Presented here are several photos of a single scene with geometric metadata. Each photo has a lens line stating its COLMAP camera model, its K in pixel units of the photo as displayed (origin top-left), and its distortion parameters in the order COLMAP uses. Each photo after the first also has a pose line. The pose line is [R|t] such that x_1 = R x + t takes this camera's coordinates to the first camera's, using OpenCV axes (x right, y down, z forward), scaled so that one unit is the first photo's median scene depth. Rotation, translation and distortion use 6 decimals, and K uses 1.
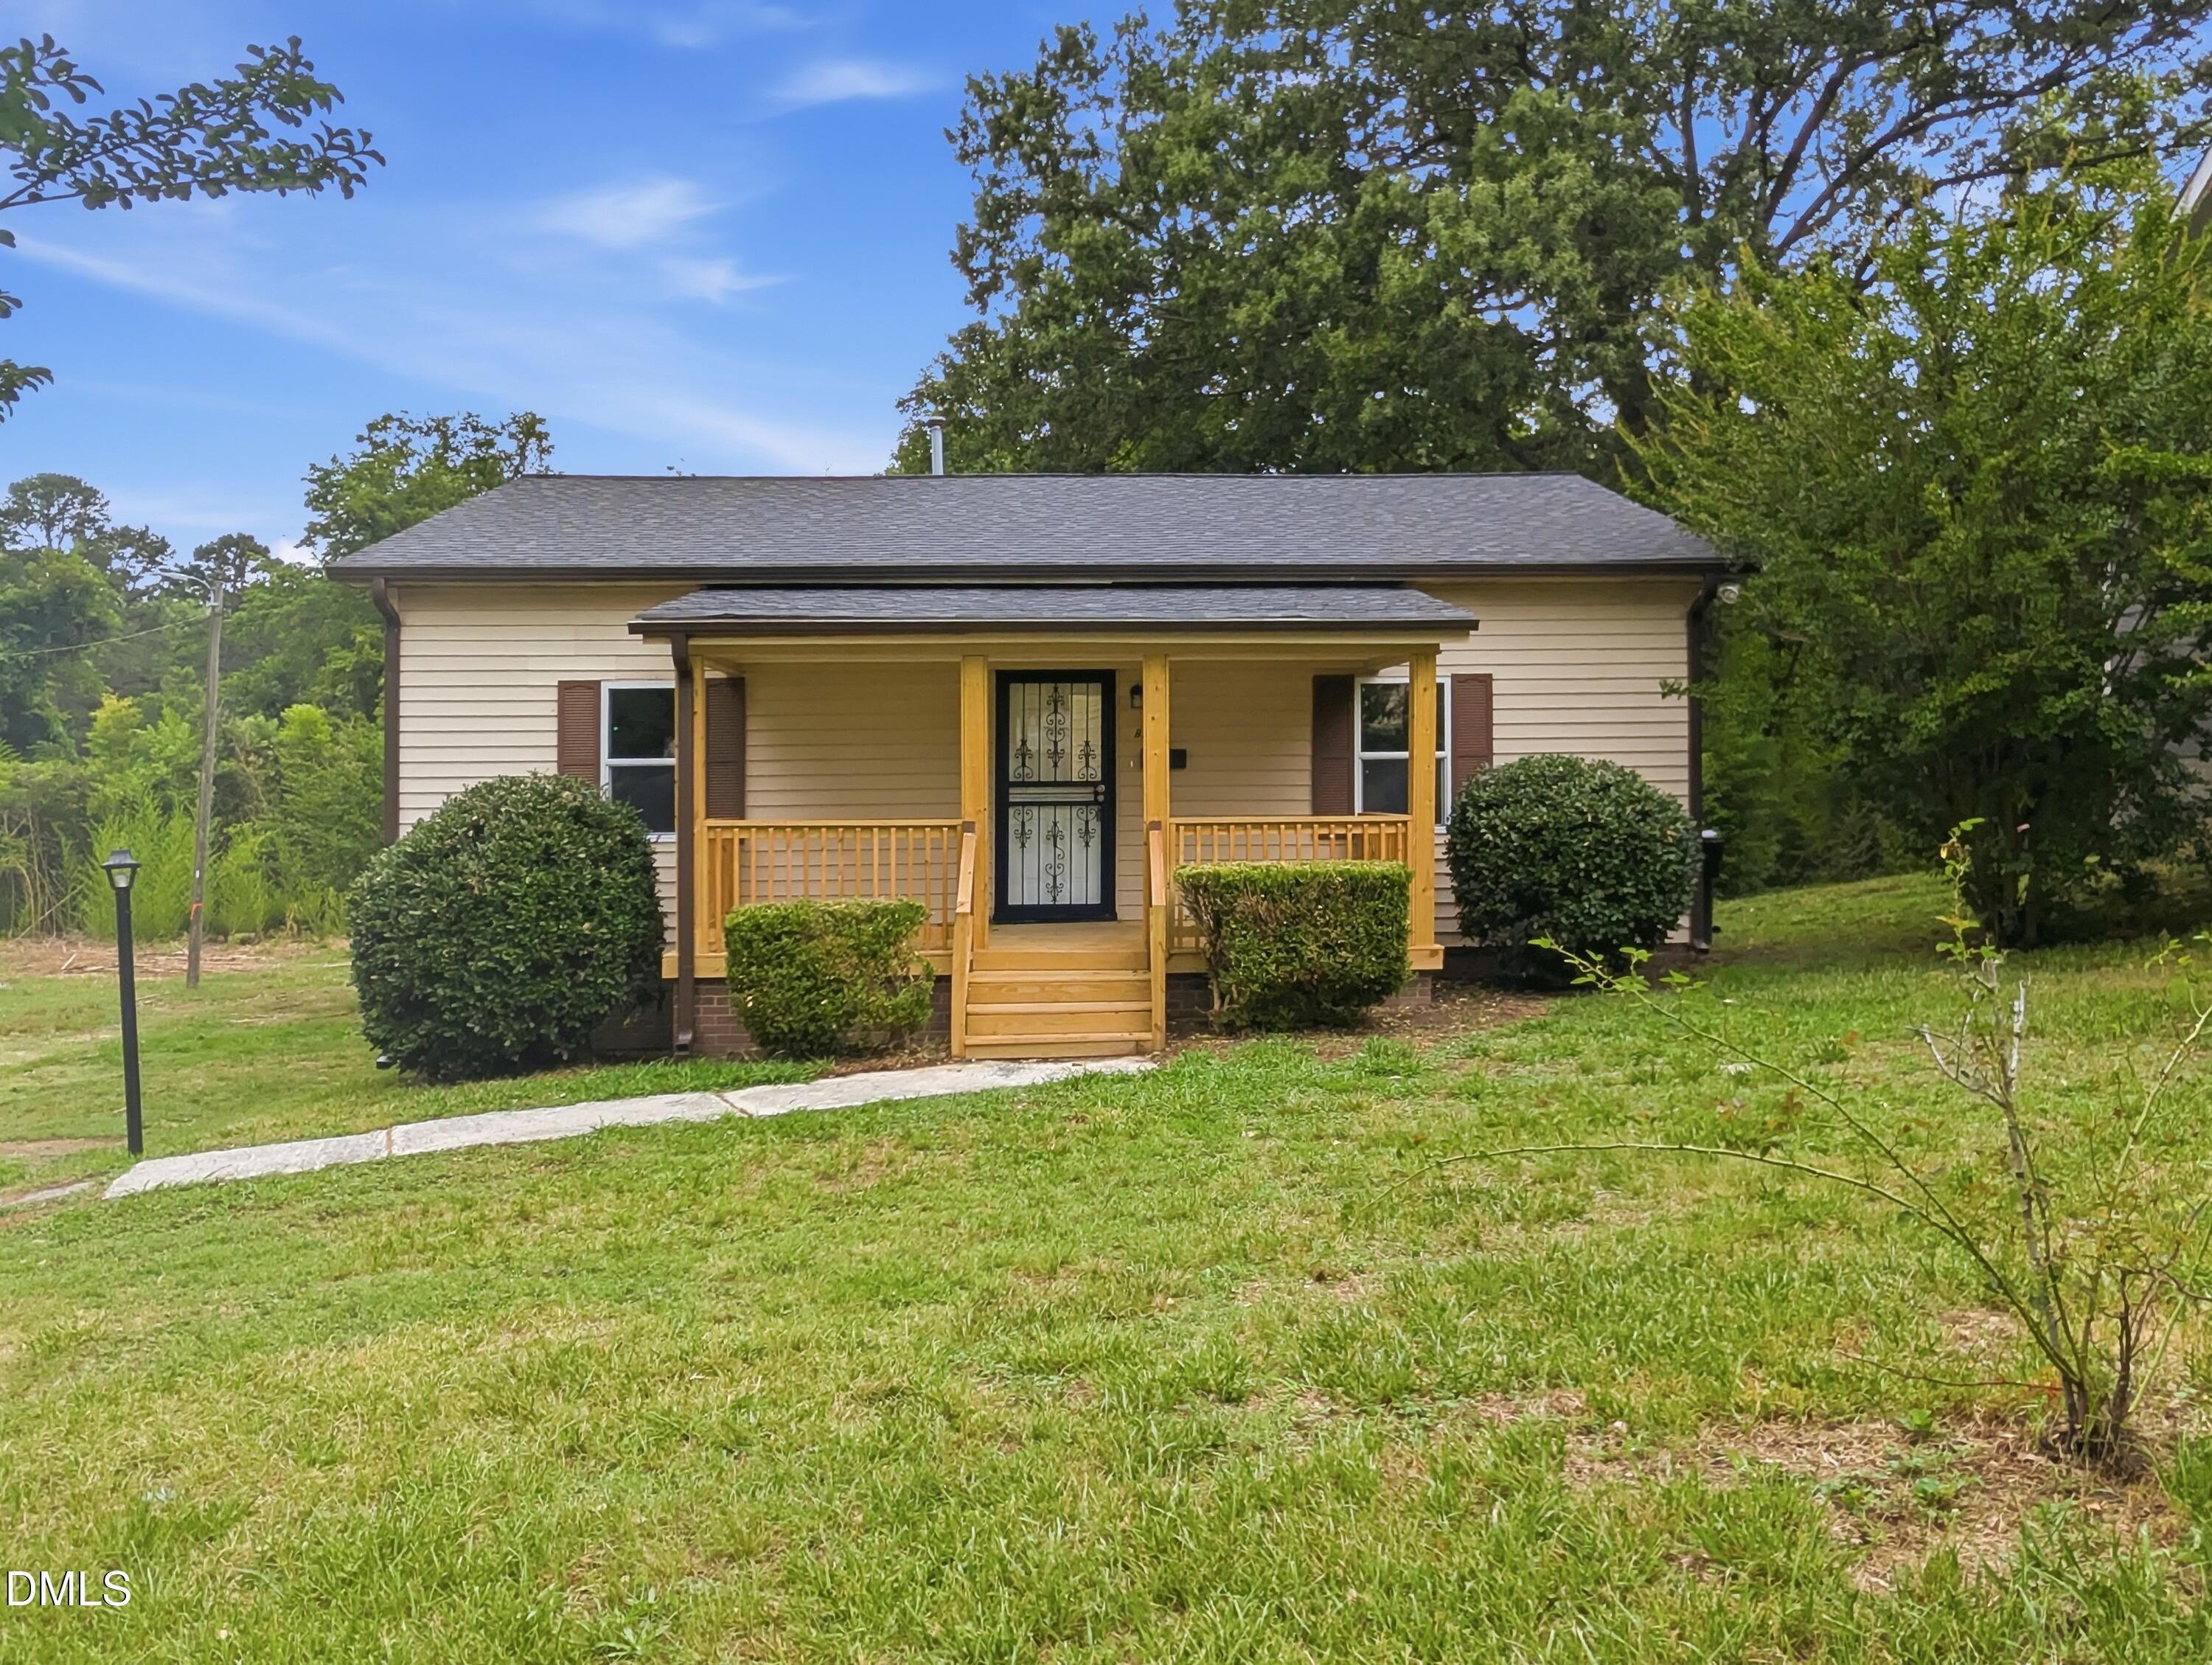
lens RADIAL K [[1608.9, 0, 1106.6], [0, 1608.9, 894.7], [0, 0, 1]] dist [0.000788, -0.000291]
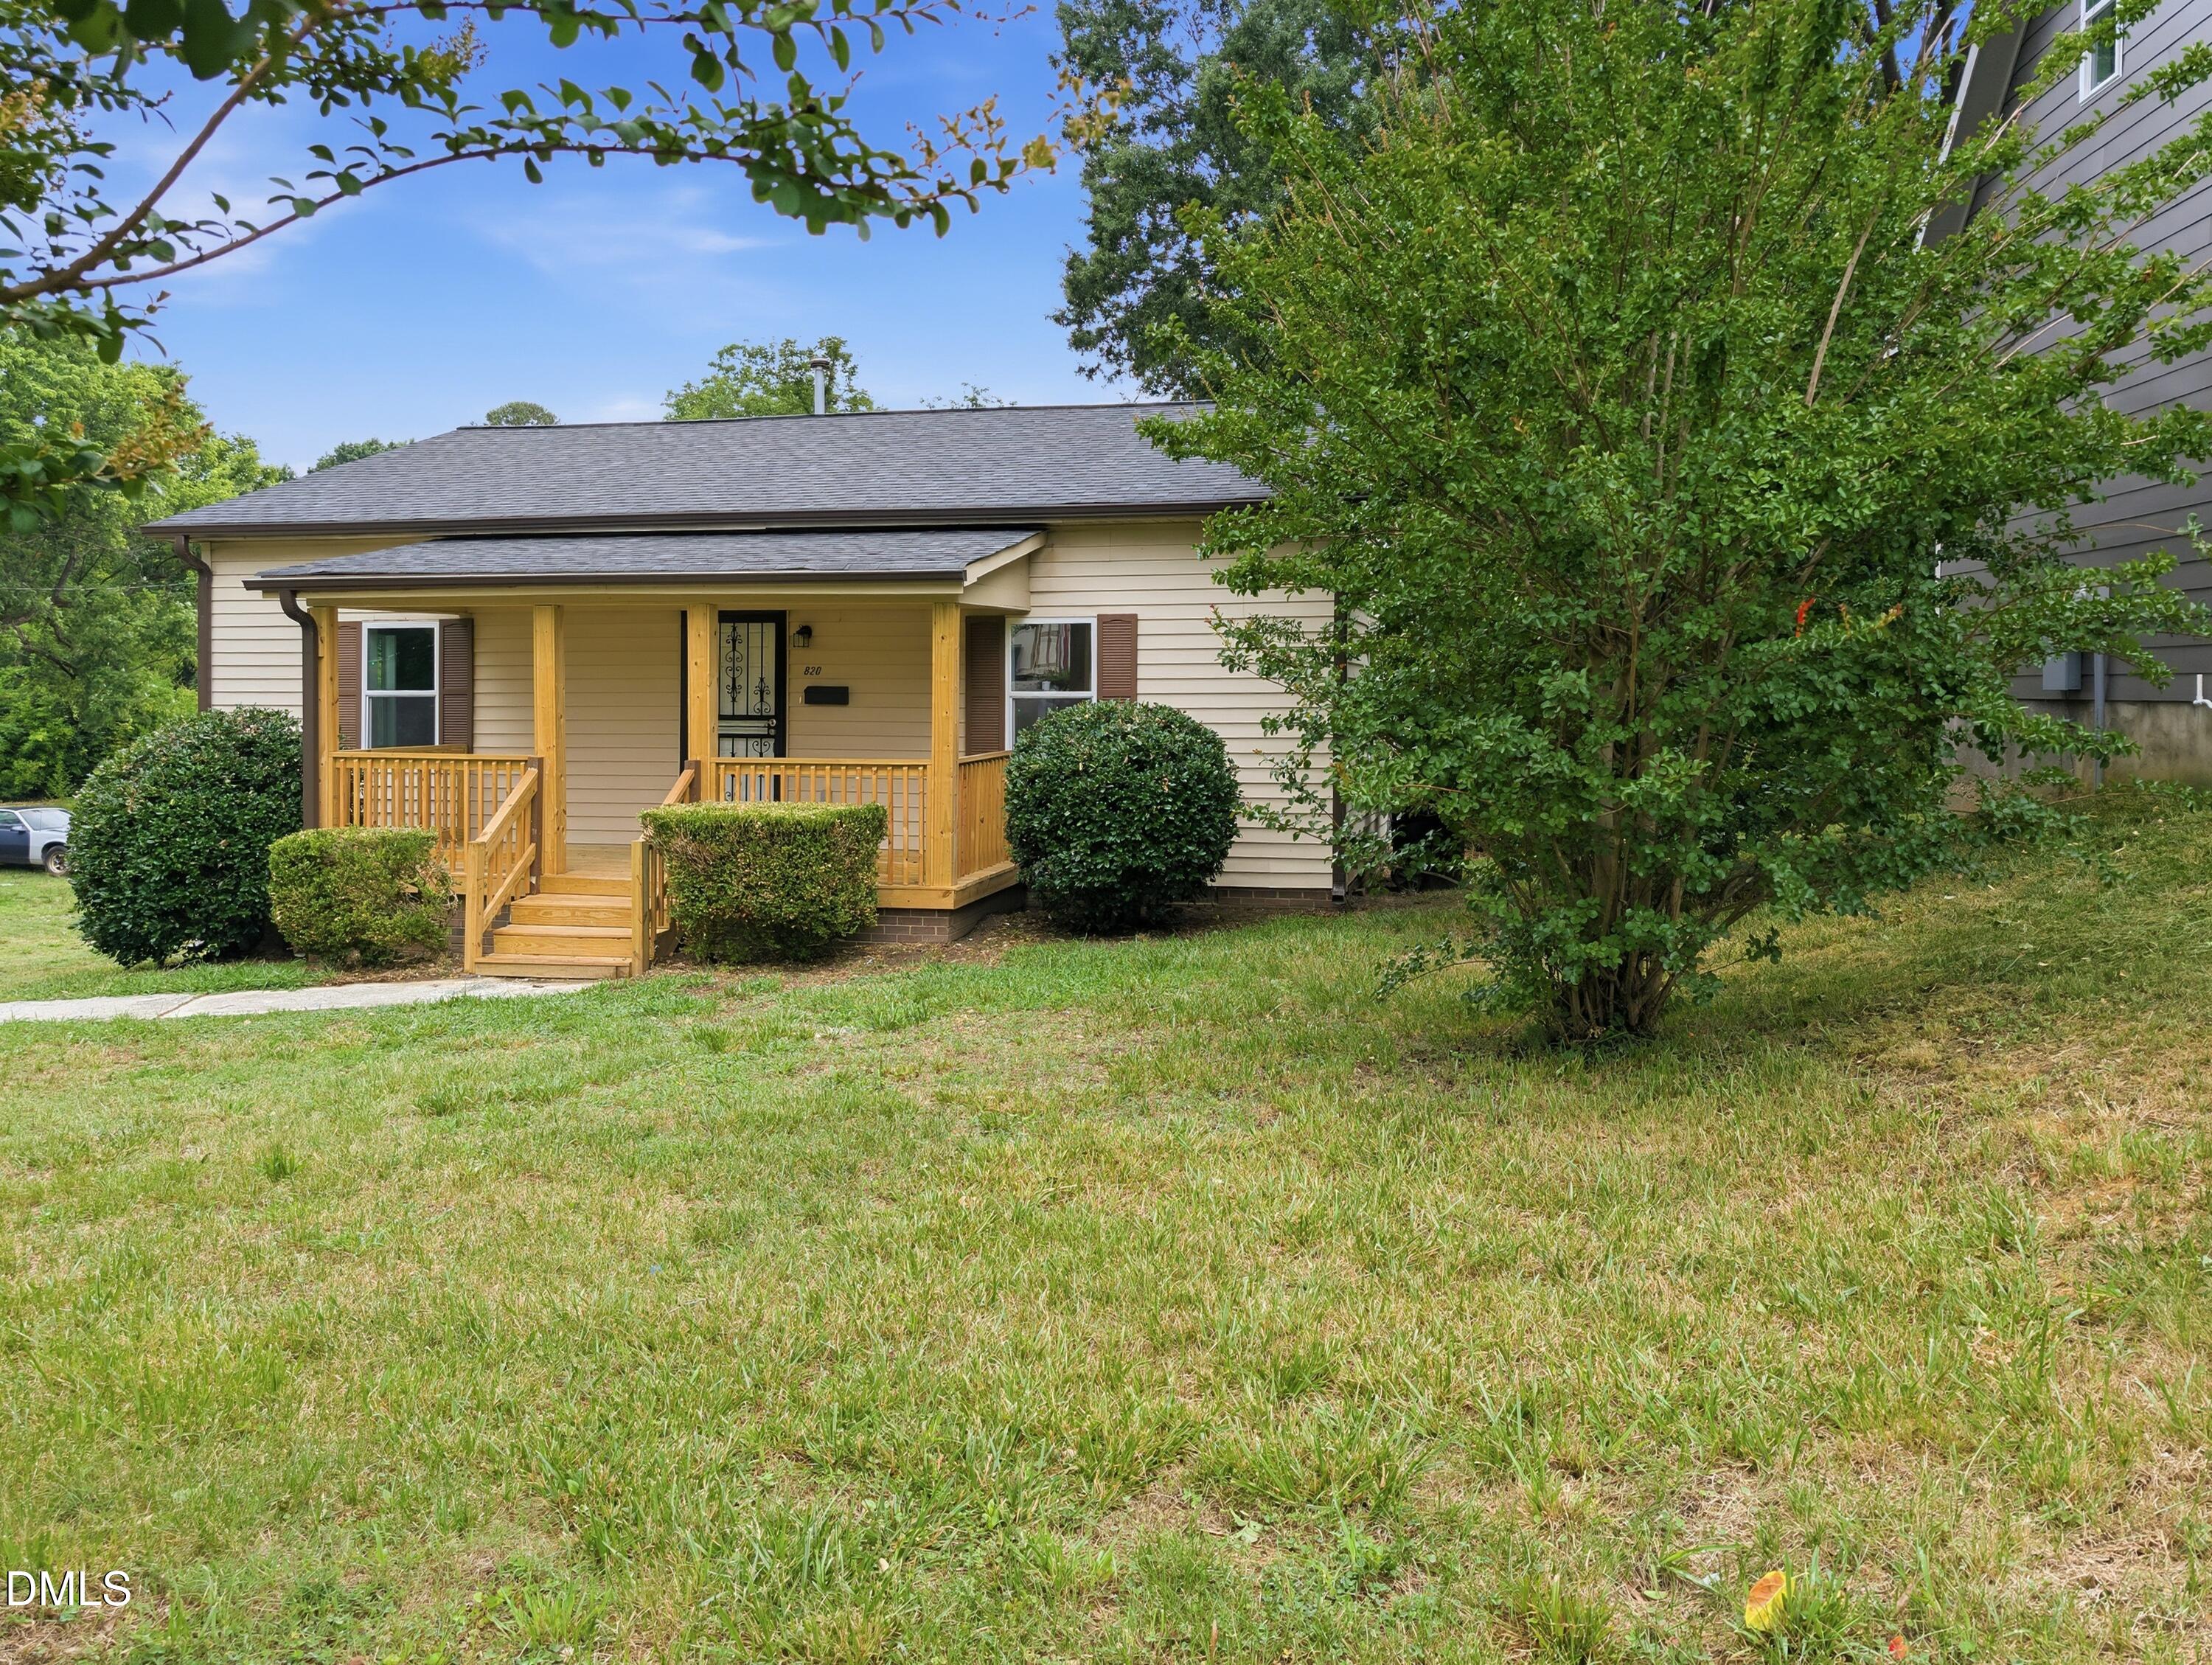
lens RADIAL K [[1570.4, 0, 1106.0], [0, 1570.4, 832.5], [0, 0, 1]] dist [-0.001596, -0.002084]
pose [[0.973773, 0.030742, -0.225434, 0.512961], [-0.024176, 0.999201, 0.031830, -0.036263], [0.226233, -0.025545, 0.973738, 0.039386]]
